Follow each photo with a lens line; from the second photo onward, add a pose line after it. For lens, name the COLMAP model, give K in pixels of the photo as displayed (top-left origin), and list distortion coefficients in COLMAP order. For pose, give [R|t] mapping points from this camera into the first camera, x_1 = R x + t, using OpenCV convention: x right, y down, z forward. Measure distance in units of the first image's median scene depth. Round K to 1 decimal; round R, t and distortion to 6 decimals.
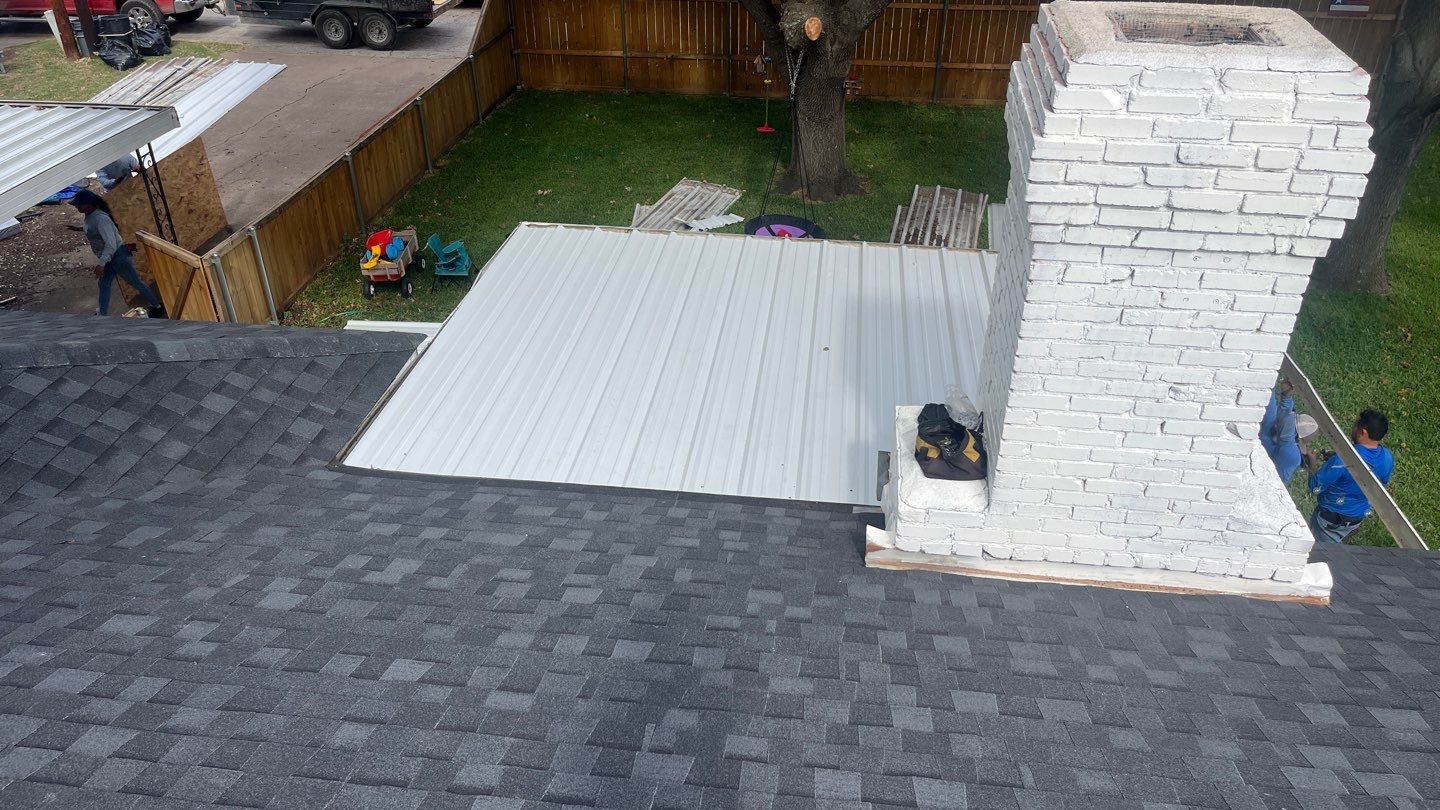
lens RADIAL K [[1089.2, 0, 727.0], [0, 1089.2, 399.8], [0, 0, 1]] dist [0.082653, -0.112438]
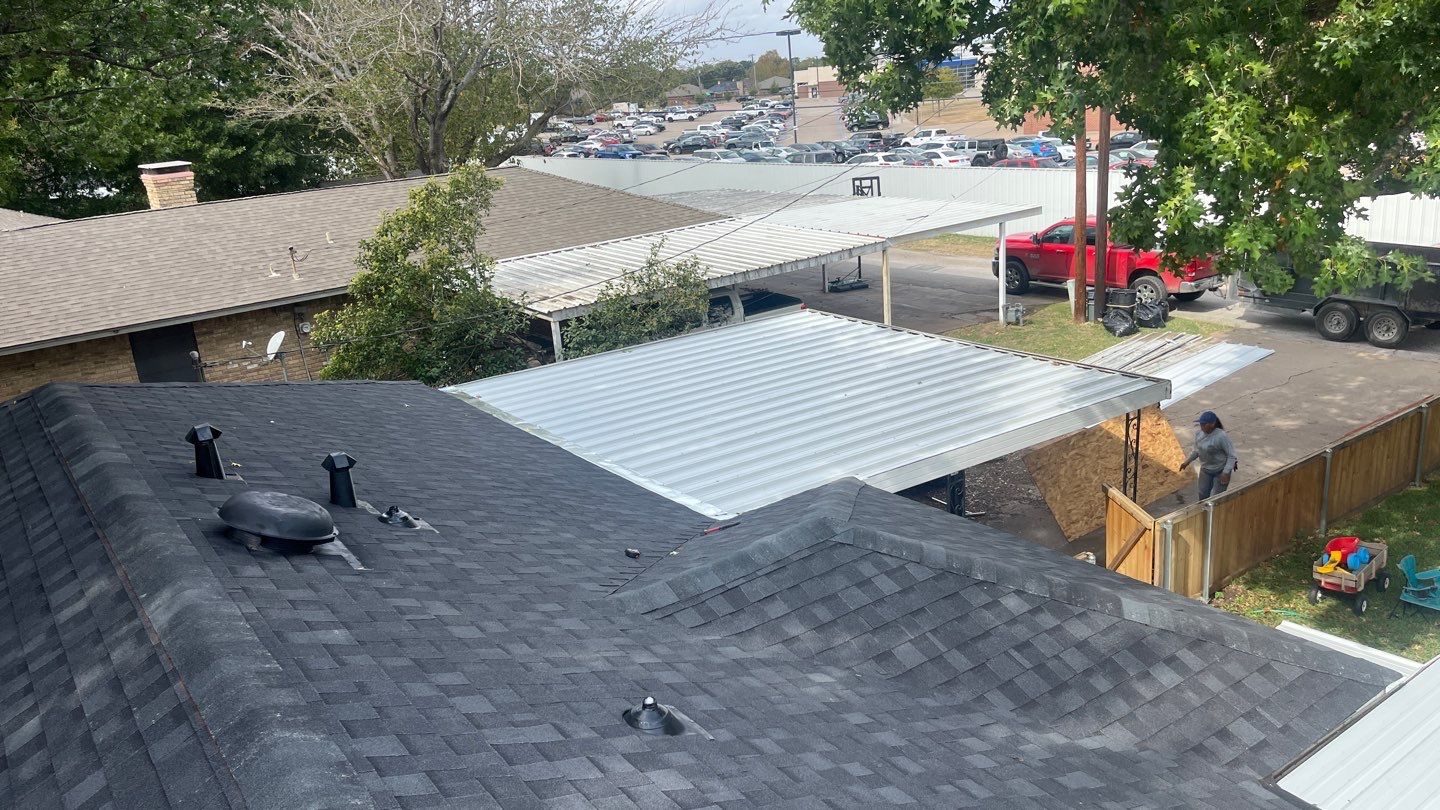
lens RADIAL K [[1094.6, 0, 713.0], [0, 1094.6, 405.3], [0, 0, 1]] dist [0.061827, -0.077418]
pose [[0.677155, 0.165056, -0.717090, -0.028457], [-0.324802, 0.941489, -0.090007, -0.001956], [0.660276, 0.293861, 0.691145, -0.023794]]
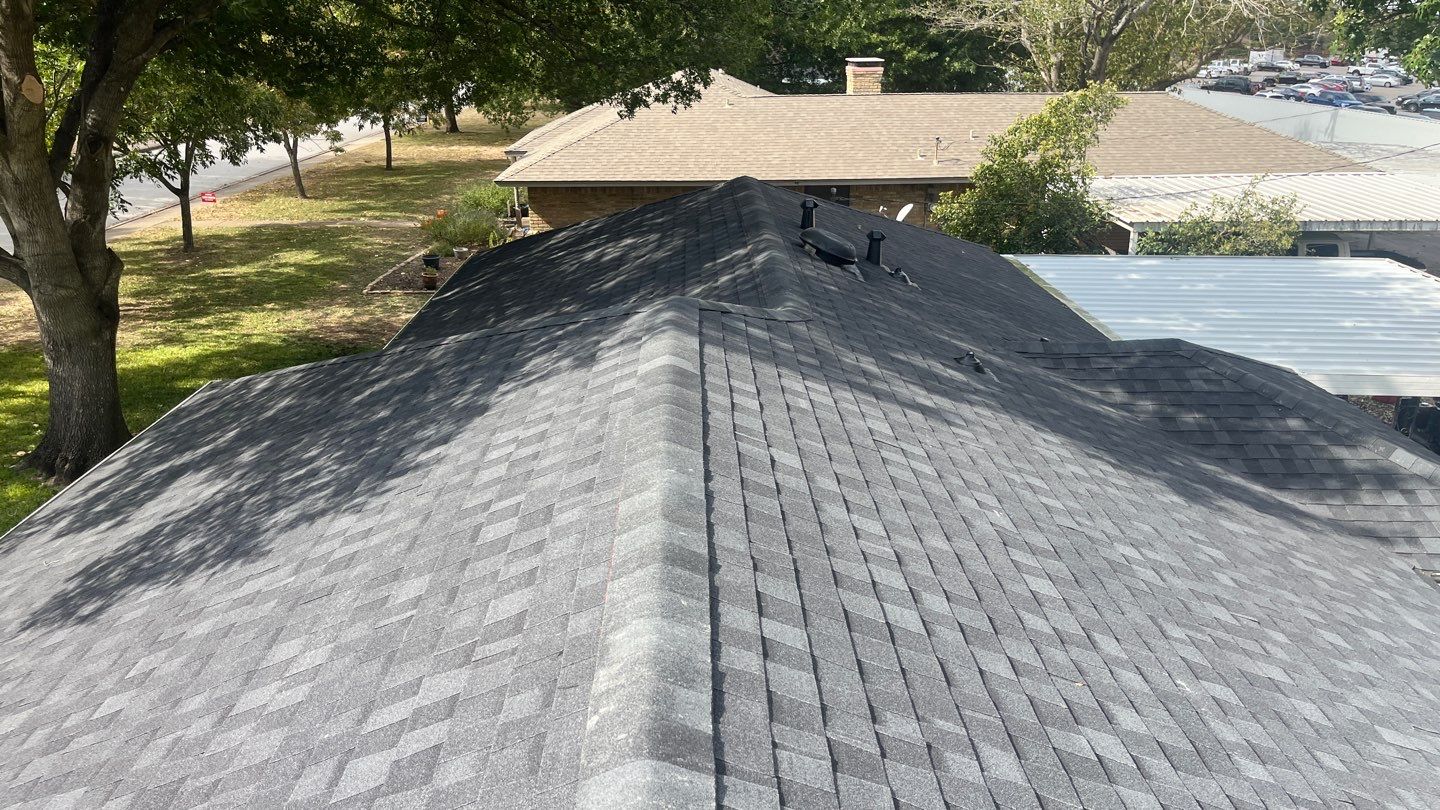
lens RADIAL K [[1081.7, 0, 716.9], [0, 1081.7, 409.3], [0, 0, 1]] dist [0.064104, -0.102623]
pose [[0.146133, 0.335329, -0.930698, 0.320365], [-0.525934, 0.823162, 0.214005, 0.032088], [0.837877, 0.458213, 0.296652, -0.068348]]
